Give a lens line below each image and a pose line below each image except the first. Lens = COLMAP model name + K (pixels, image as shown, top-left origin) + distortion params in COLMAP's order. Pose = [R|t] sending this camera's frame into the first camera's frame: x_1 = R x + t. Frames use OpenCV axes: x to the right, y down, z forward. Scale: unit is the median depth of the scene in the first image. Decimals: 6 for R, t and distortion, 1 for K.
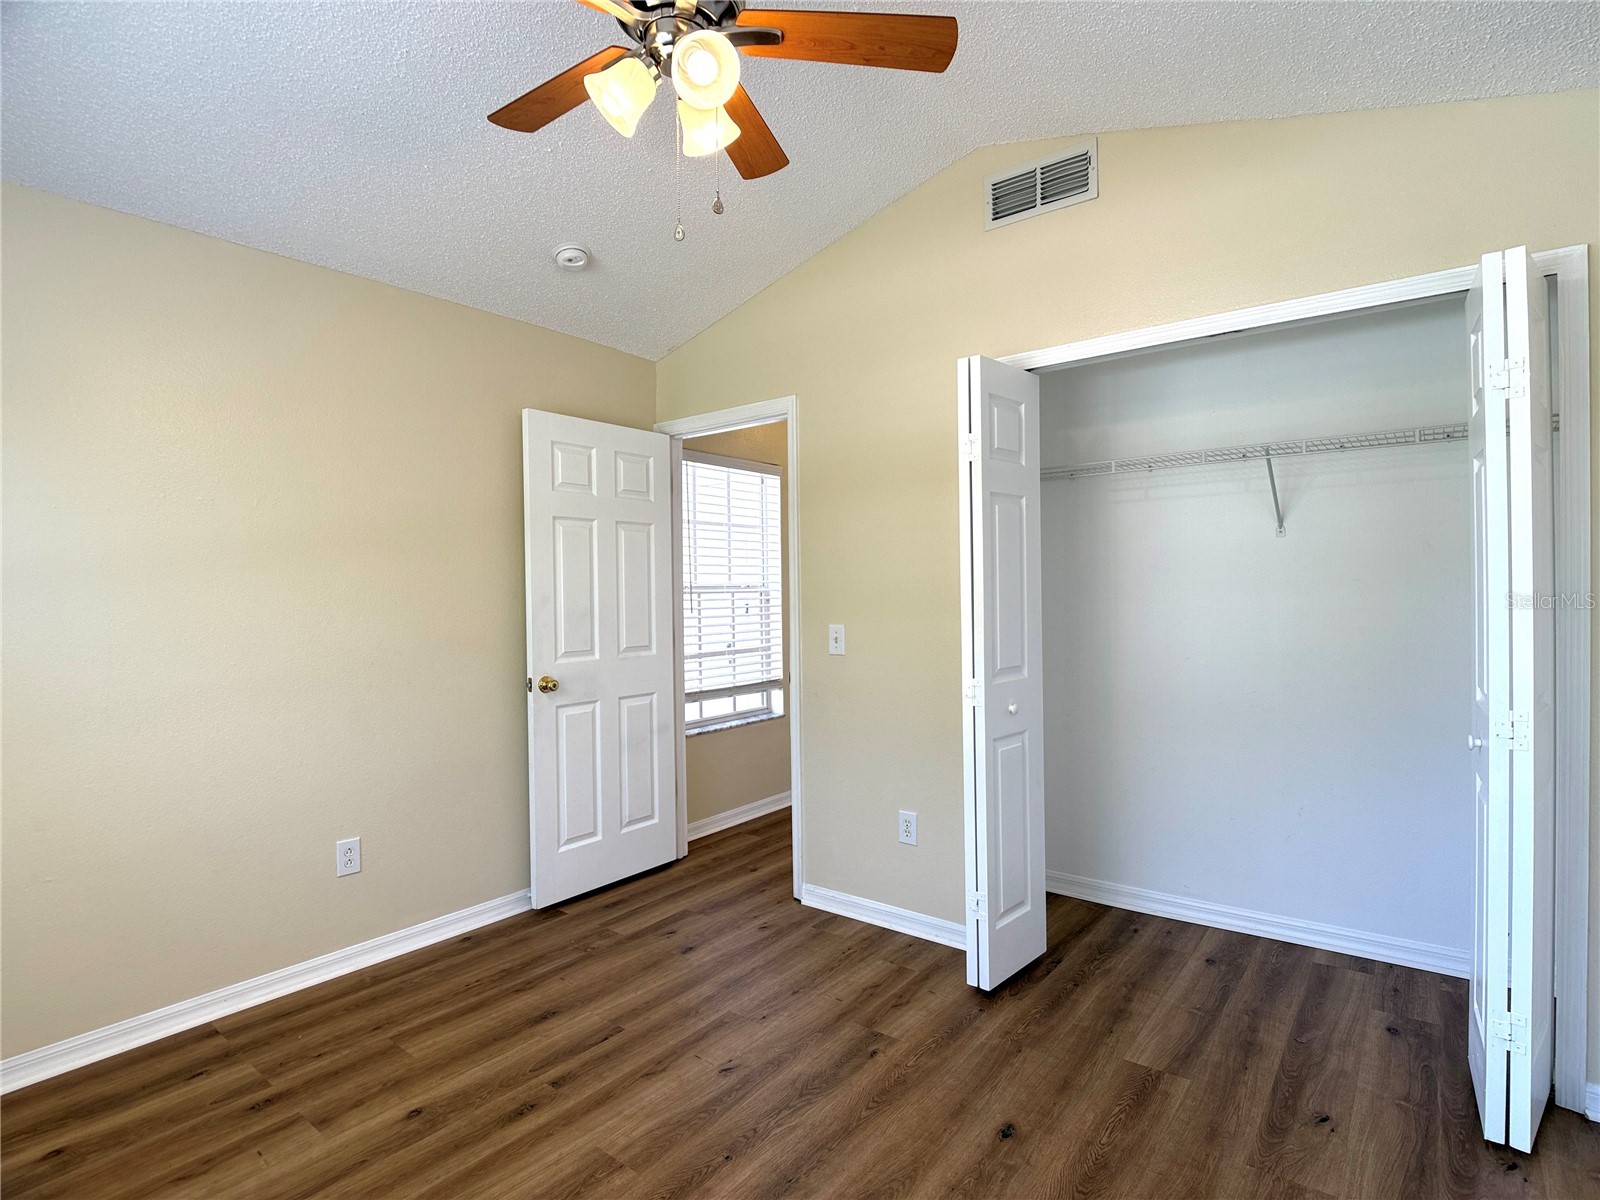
lens RADIAL K [[807.6, 0, 809.8], [0, 807.6, 603.5], [0, 0, 1]] dist [-0.008553, -0.005700]
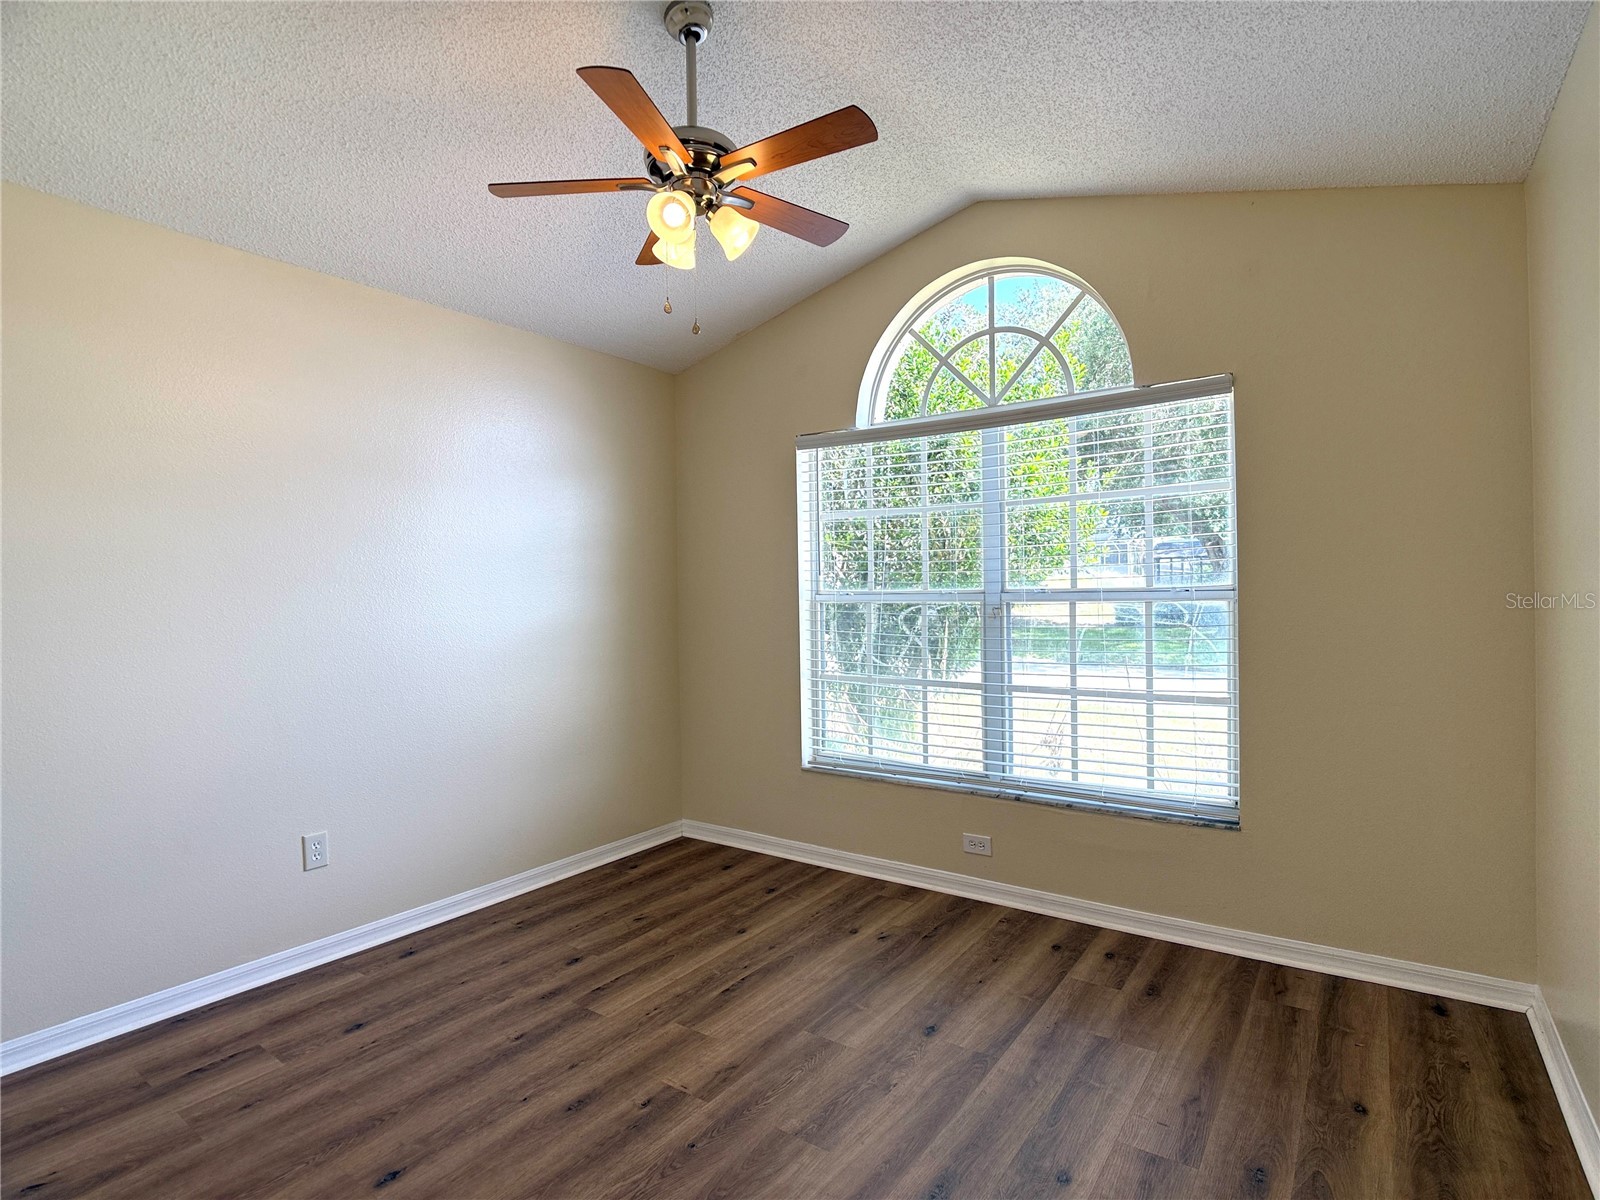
lens RADIAL K [[807.6, 0, 809.8], [0, 807.6, 603.5], [0, 0, 1]] dist [-0.008553, -0.005700]
pose [[-0.997802, 0.040092, -0.052763, -0.219420], [0.038142, 0.998570, 0.037460, -0.018394], [0.054189, 0.035365, -0.997904, 1.958540]]
